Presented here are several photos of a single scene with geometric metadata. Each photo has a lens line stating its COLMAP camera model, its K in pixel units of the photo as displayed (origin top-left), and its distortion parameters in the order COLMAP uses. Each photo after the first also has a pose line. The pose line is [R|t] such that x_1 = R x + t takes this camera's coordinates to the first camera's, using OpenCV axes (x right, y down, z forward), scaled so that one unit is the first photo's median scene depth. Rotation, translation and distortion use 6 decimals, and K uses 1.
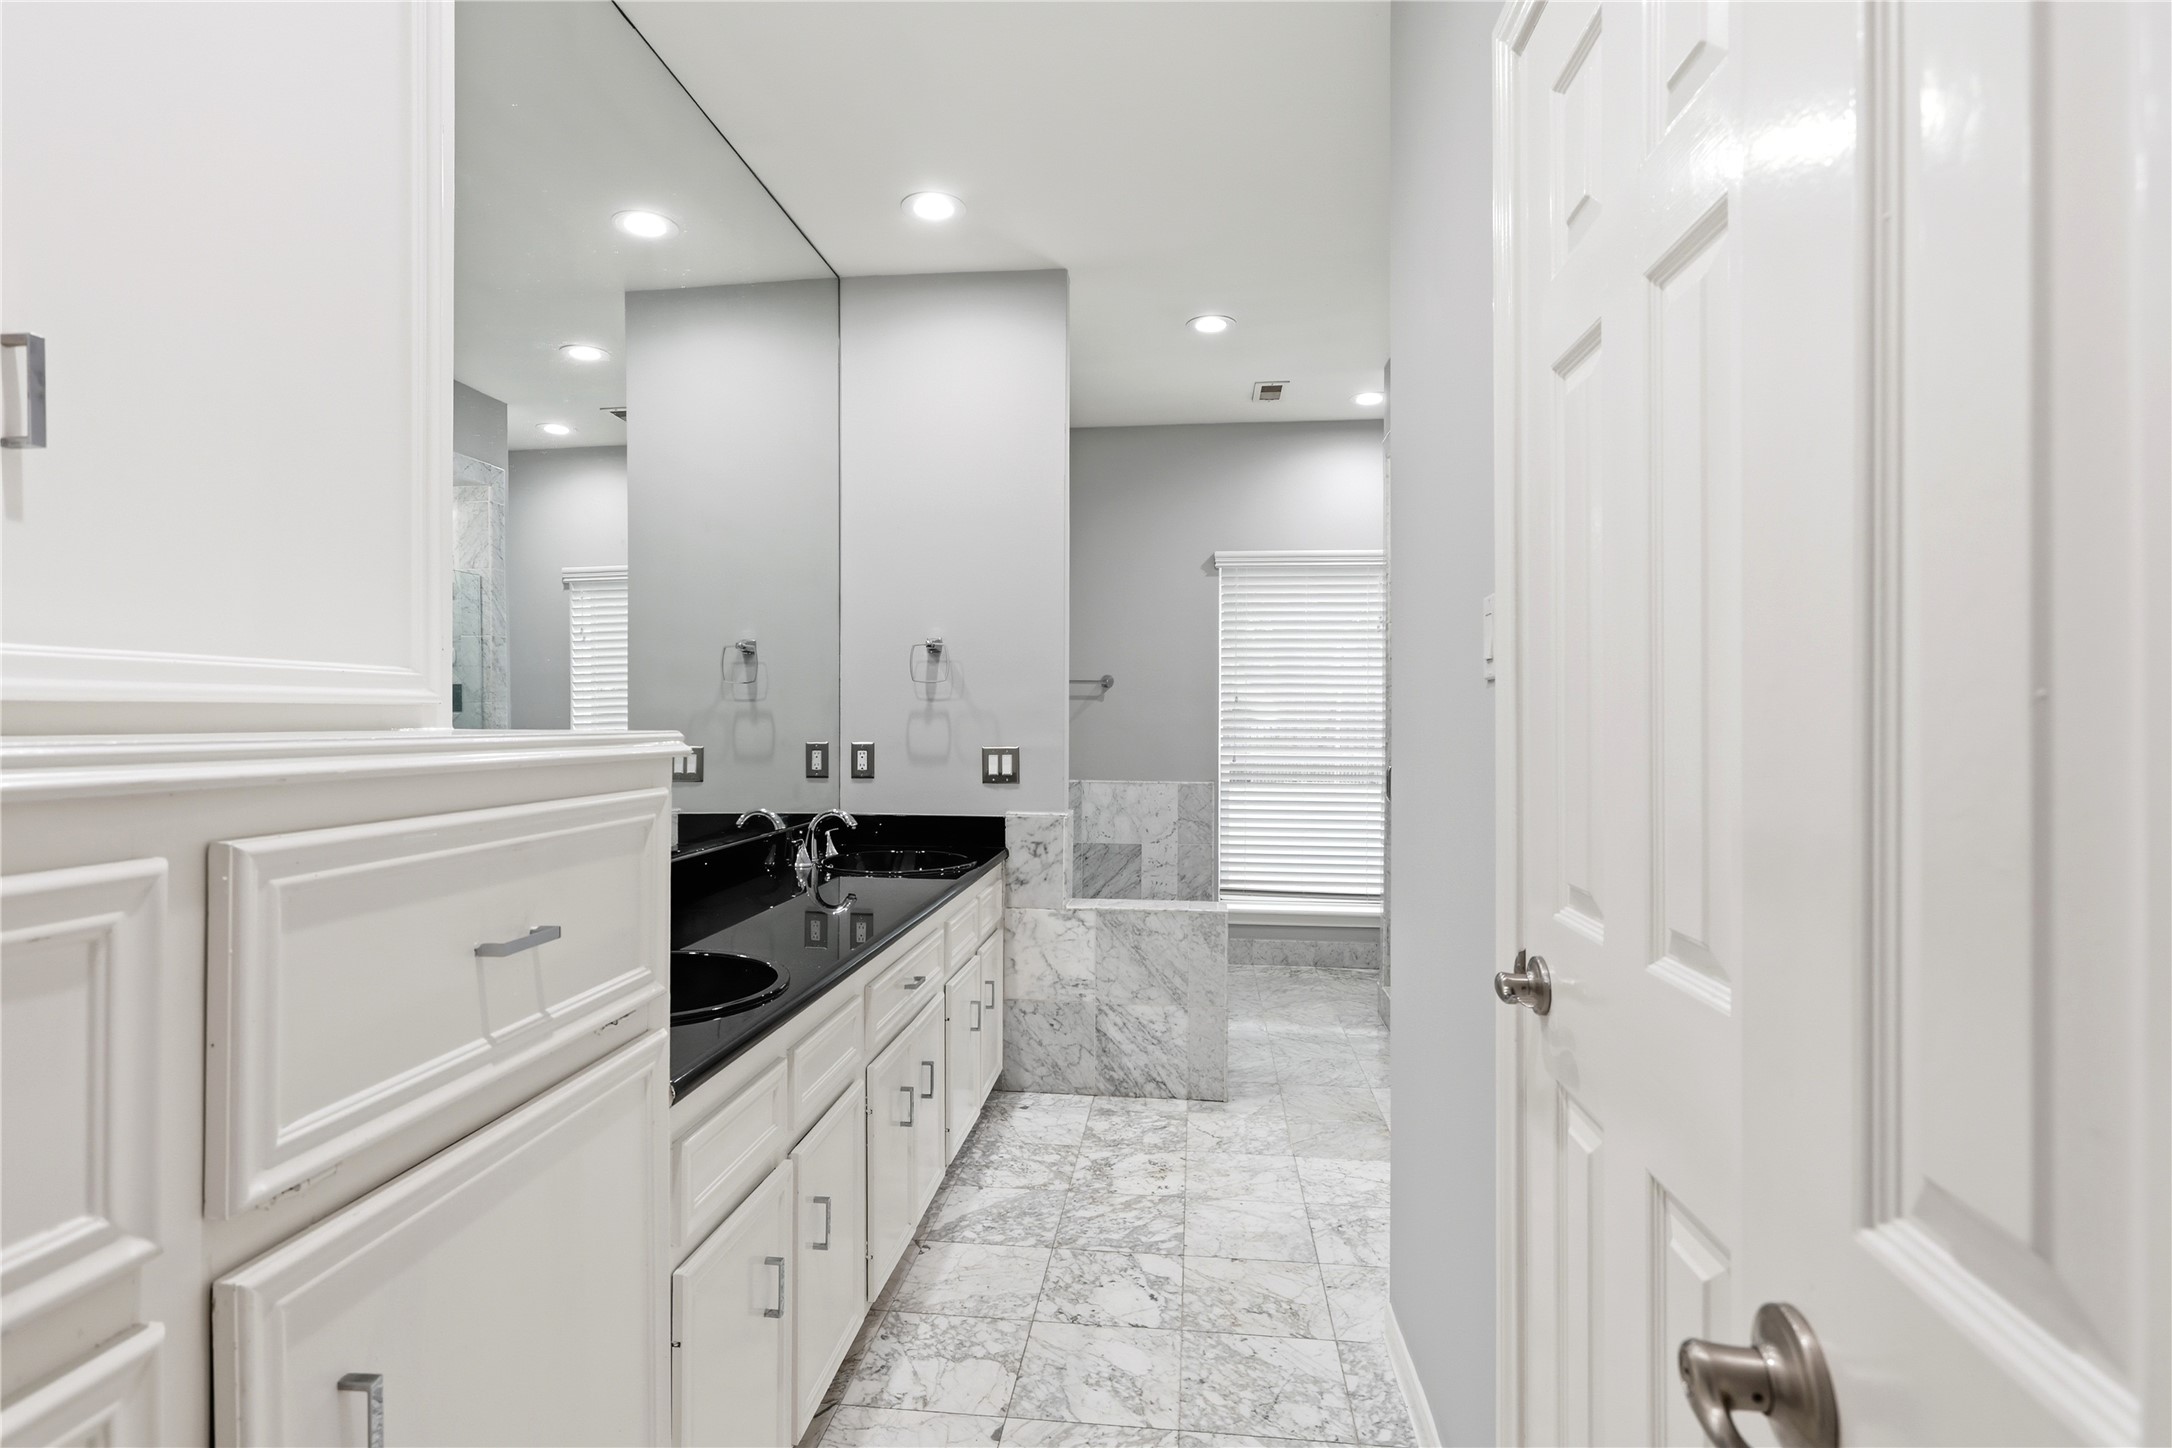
lens RADIAL K [[1054.6, 0, 1080.1], [0, 1054.6, 715.6], [0, 0, 1]] dist [-0.003304, 0.004076]
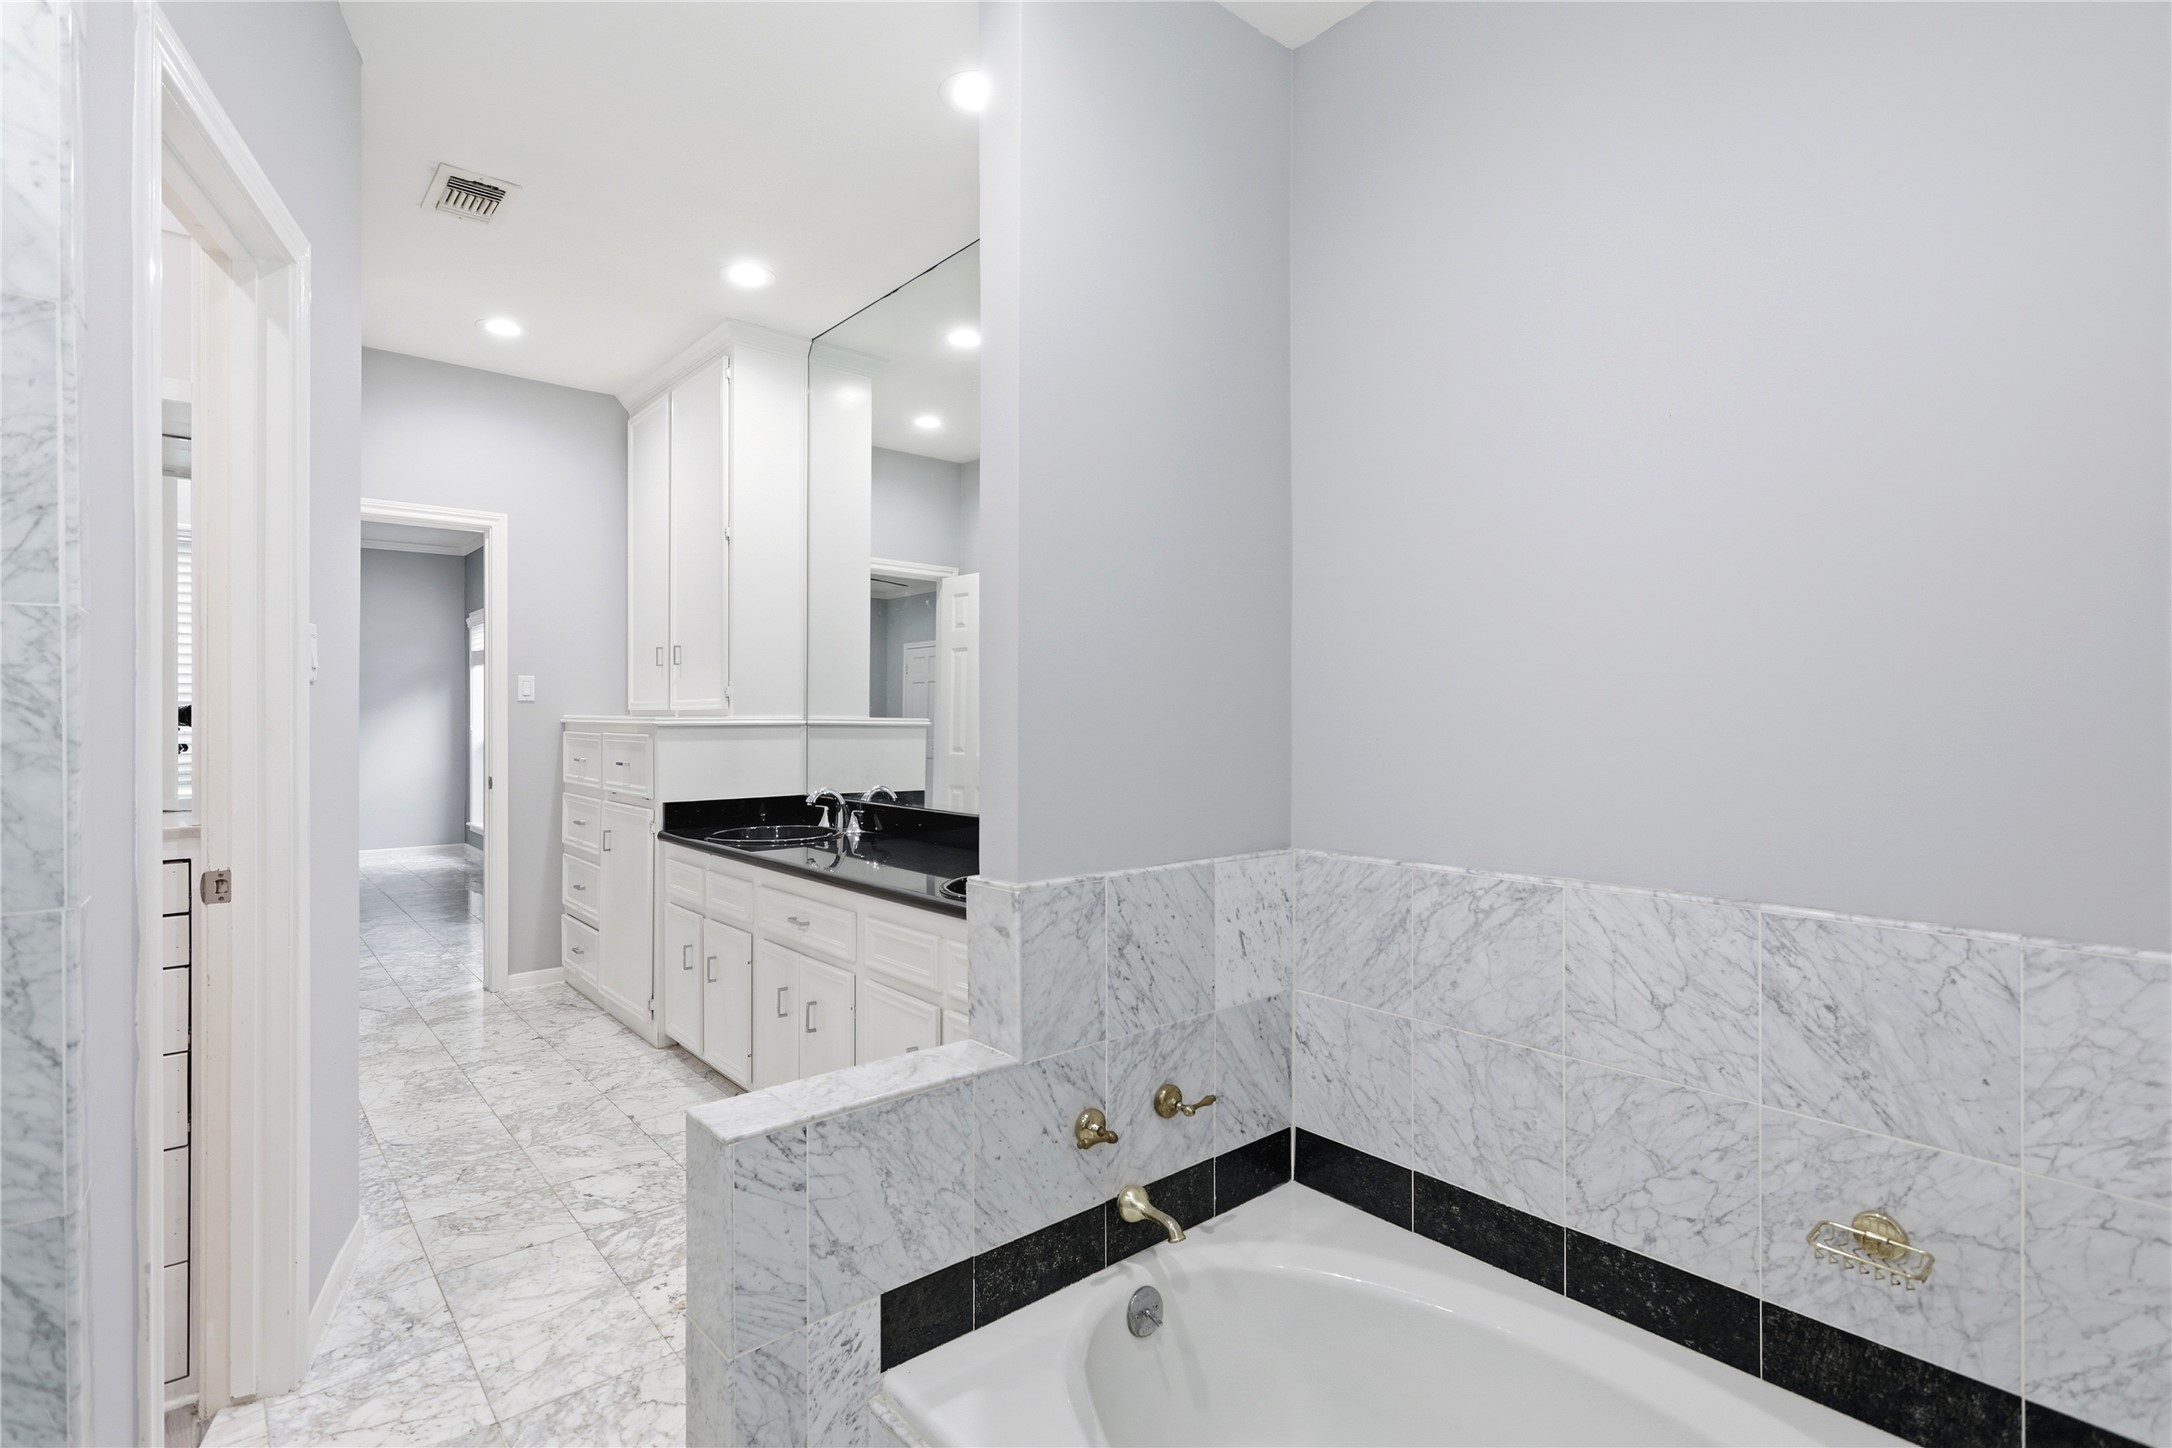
lens RADIAL K [[1054.6, 0, 1074.7], [0, 1054.6, 727.0], [0, 0, 1]] dist [-0.003304, 0.004076]
pose [[-0.689818, 0.000032, -0.723983, 0.487520], [-0.002832, 0.999992, 0.002743, 0.016225], [0.723977, 0.003943, -0.689813, 1.954746]]
